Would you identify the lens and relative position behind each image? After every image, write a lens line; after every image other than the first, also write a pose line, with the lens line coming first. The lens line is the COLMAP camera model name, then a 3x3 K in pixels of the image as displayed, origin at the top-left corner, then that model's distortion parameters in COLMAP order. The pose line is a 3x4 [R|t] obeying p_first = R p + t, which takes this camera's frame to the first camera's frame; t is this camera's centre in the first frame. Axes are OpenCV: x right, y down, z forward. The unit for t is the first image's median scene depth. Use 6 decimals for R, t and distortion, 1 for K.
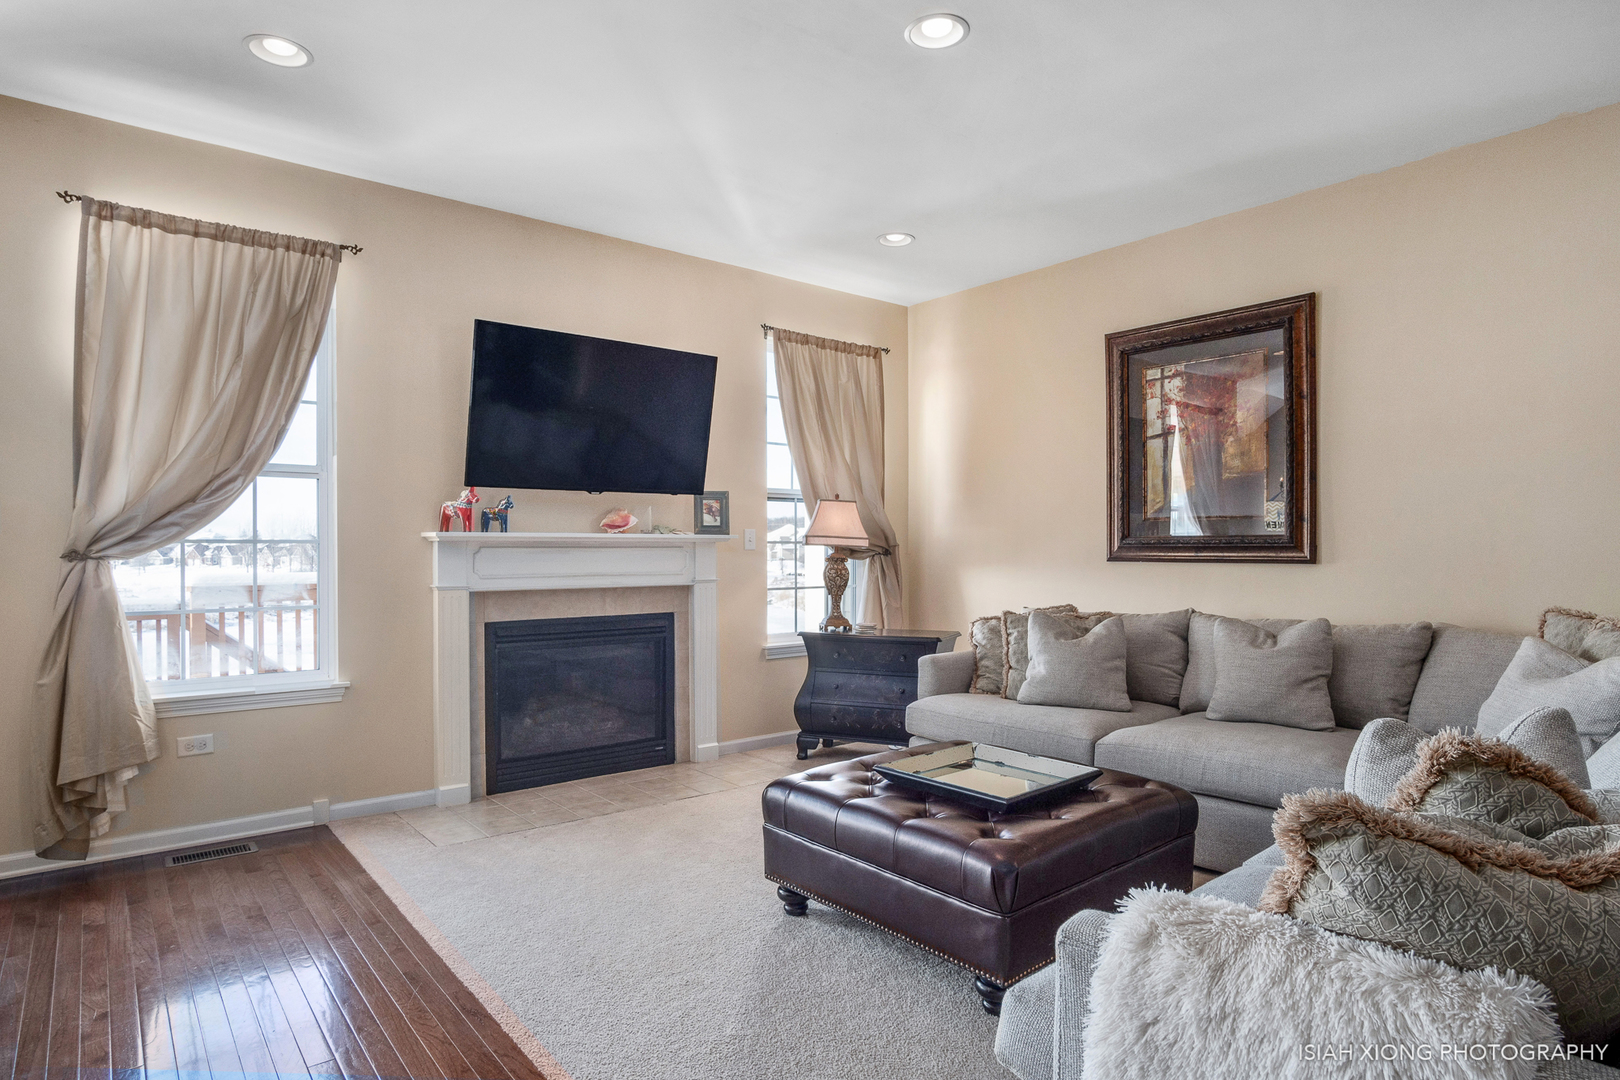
lens RADIAL K [[900.7, 0, 816.1], [0, 900.7, 549.0], [0, 0, 1]] dist [-0.028738, 0.001179]
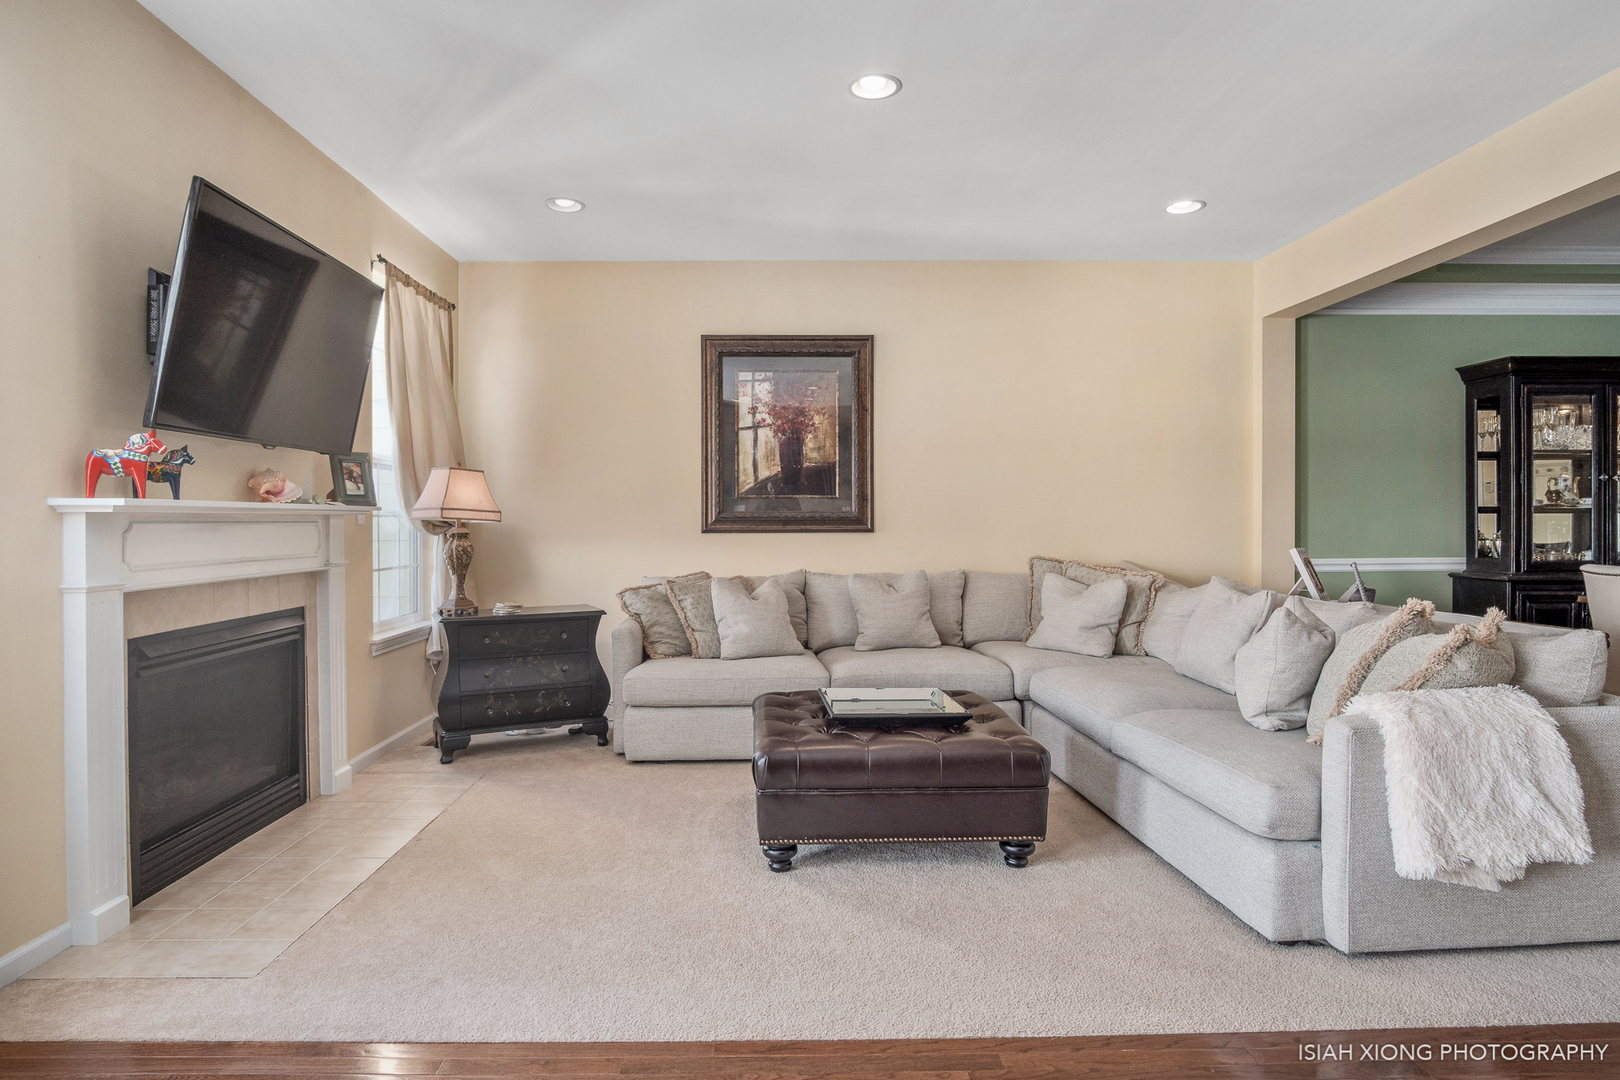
lens RADIAL K [[868.4, 0, 806.2], [0, 868.4, 535.5], [0, 0, 1]] dist [-0.026296, 0.000965]
pose [[0.620948, -0.014927, 0.783709, -0.498039], [0.003785, 0.999864, 0.016046, -0.000426], [-0.783842, -0.006998, 0.620920, 0.221112]]
